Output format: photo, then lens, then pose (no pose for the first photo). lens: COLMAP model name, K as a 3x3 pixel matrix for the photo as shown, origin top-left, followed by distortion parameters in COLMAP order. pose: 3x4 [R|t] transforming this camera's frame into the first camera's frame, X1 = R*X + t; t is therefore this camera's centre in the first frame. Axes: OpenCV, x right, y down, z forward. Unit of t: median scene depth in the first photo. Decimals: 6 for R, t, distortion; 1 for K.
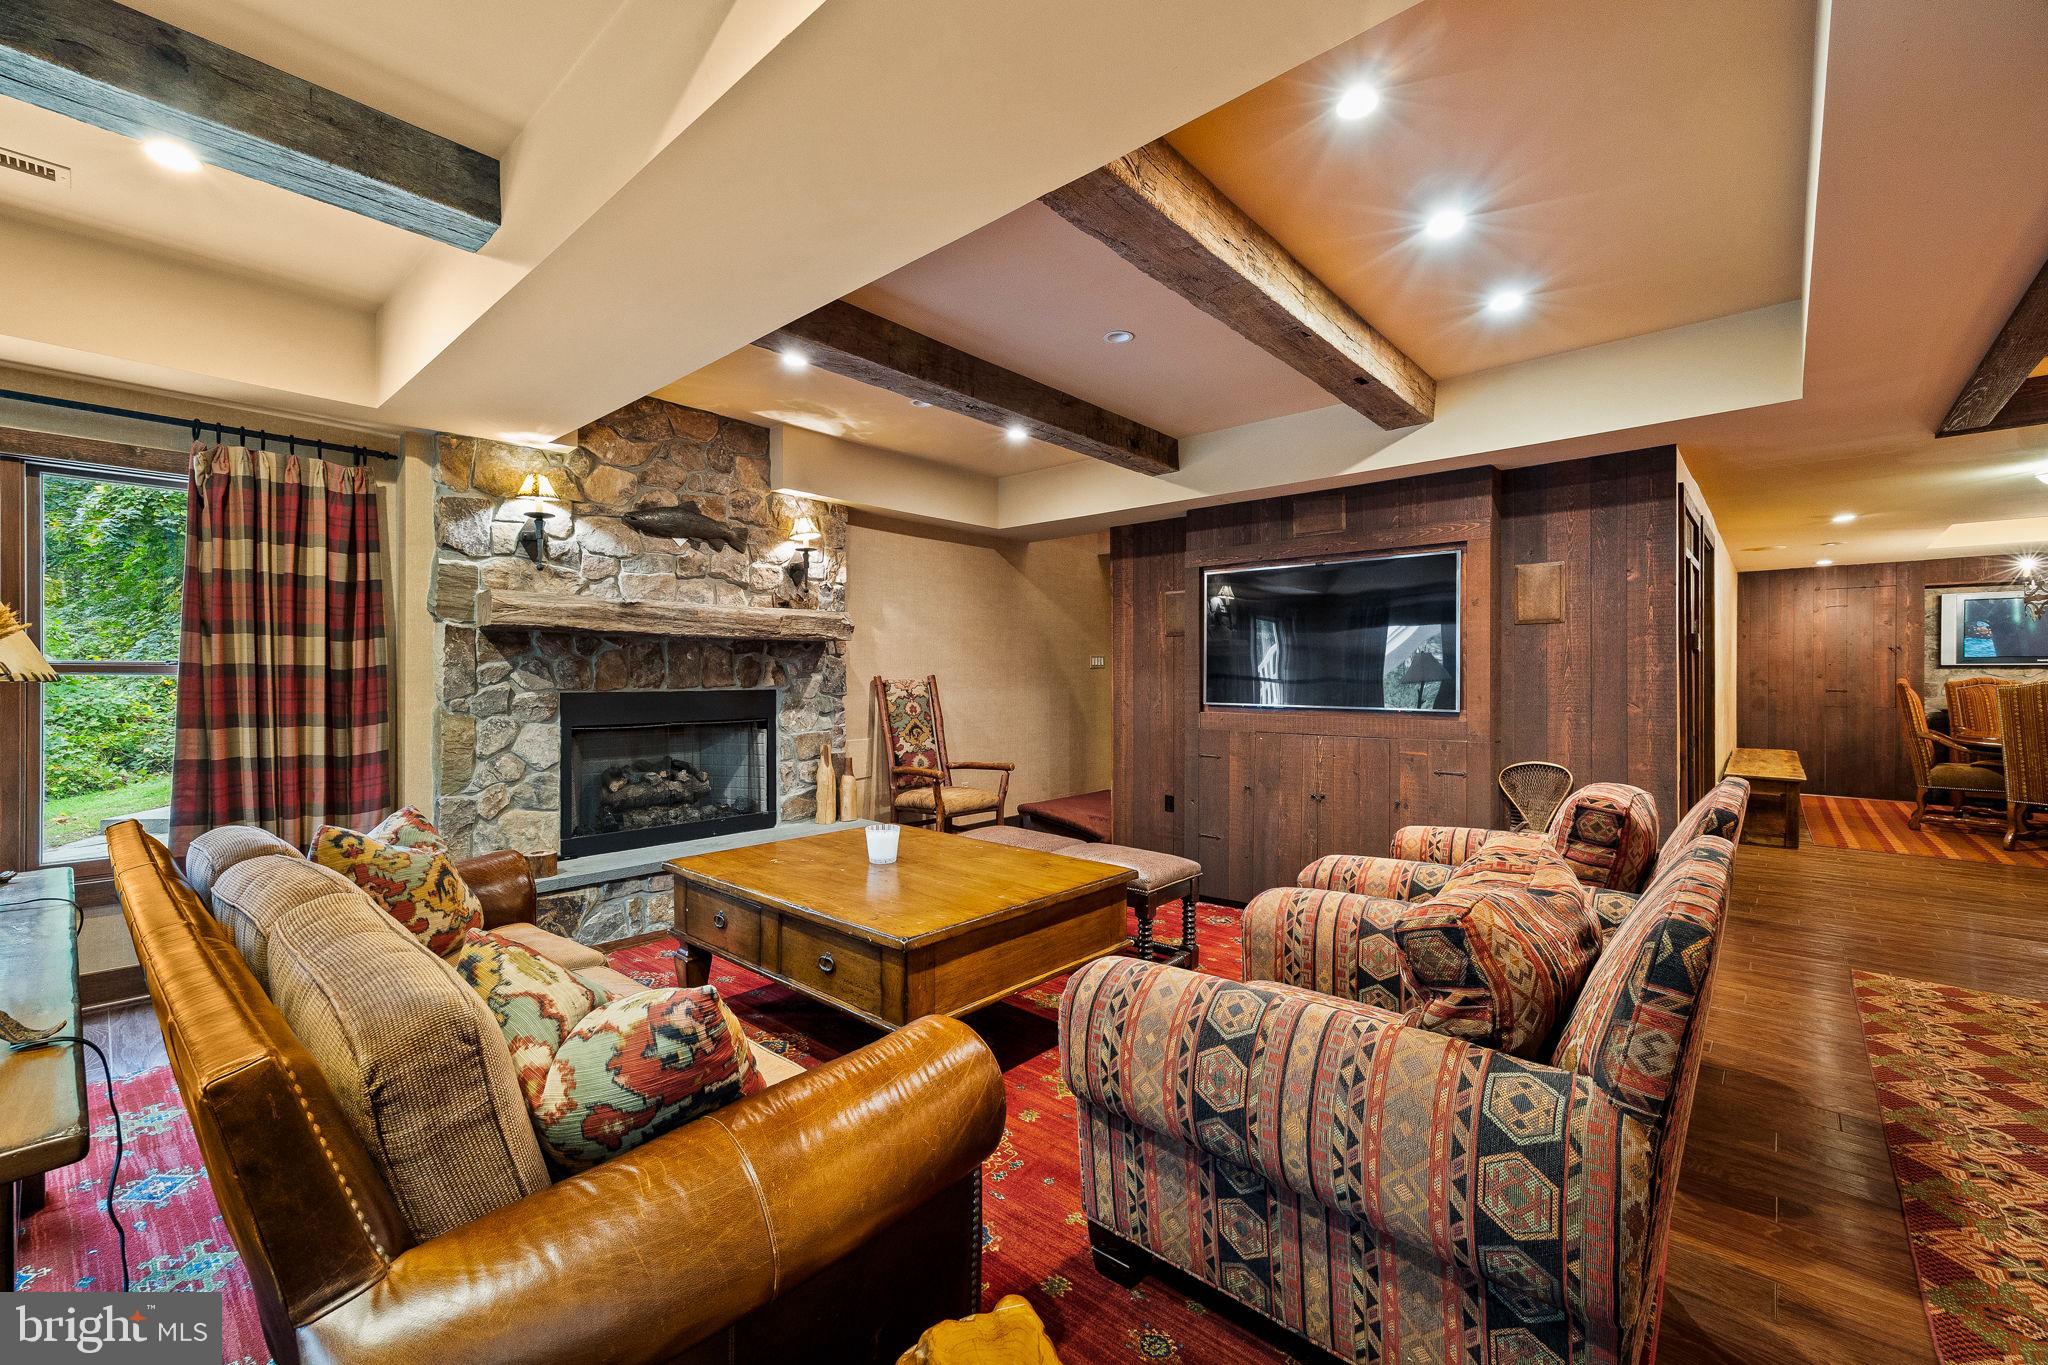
lens RADIAL K [[851.1, 0, 1022.0], [0, 851.1, 678.5], [0, 0, 1]] dist [0.014781, 0.000157]
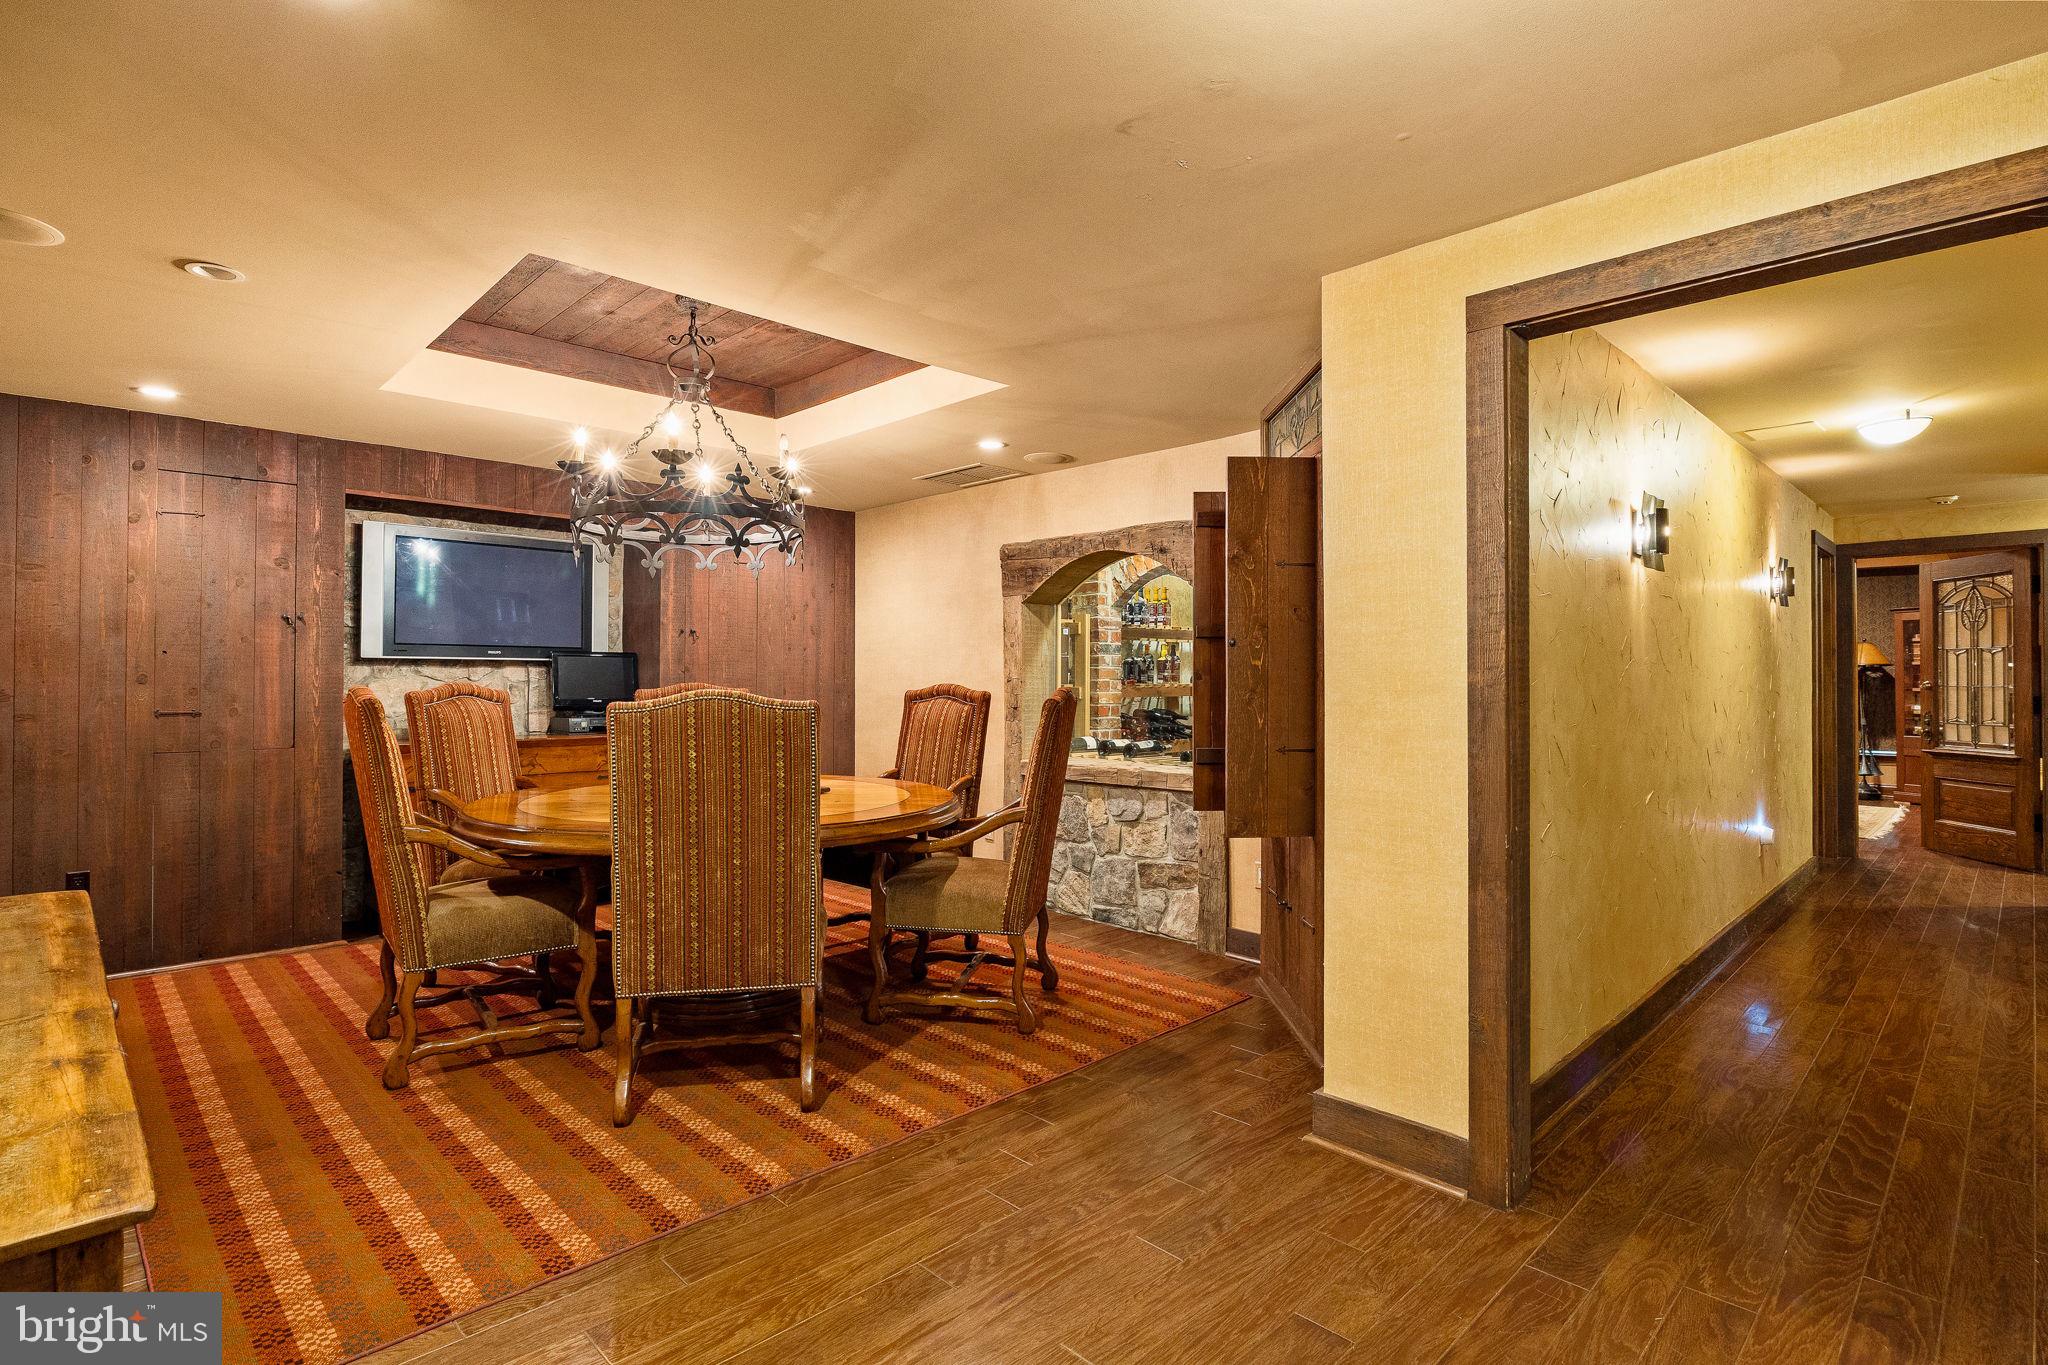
lens RADIAL K [[1005.5, 0, 1023.5], [0, 1005.5, 671.9], [0, 0, 1]] dist [-0.019723, 0.001068]
pose [[0.073105, 0.009733, 0.997277, 0.499239], [0.001152, 0.999951, -0.009844, -0.001110], [-0.997324, 0.001868, 0.073091, 0.561601]]
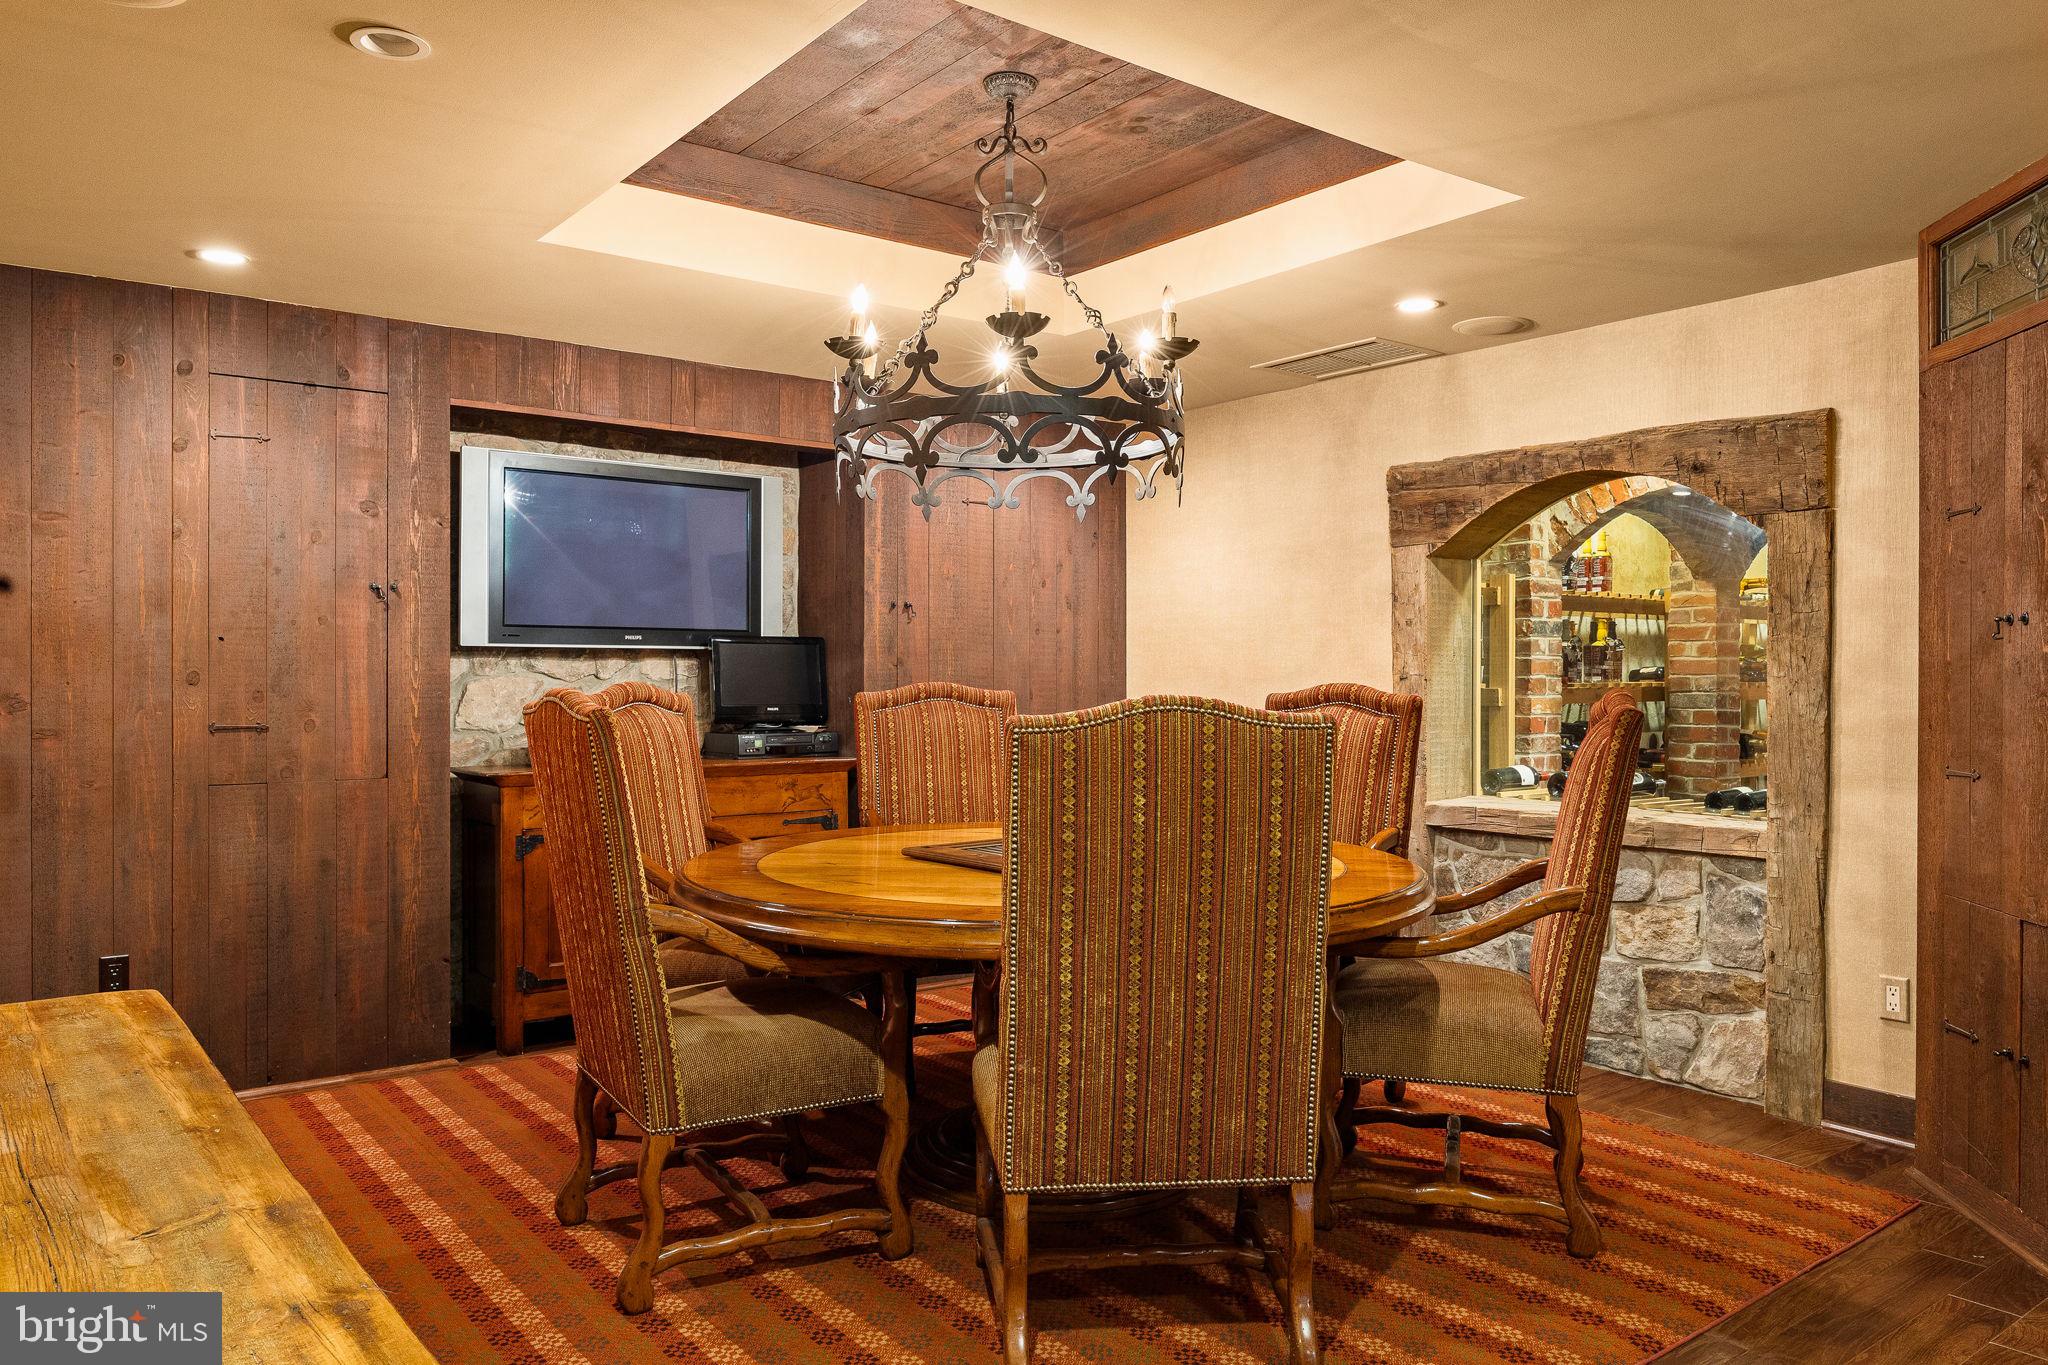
lens RADIAL K [[1435.2, 0, 1021.8], [0, 1435.2, 682.8], [0, 0, 1]] dist [-0.013363, 0.001280]
pose [[0.196216, -0.003229, 0.980555, 0.532423], [0.002333, 0.999993, 0.002826, -0.001966], [-0.980558, 0.001733, 0.196222, 0.656967]]
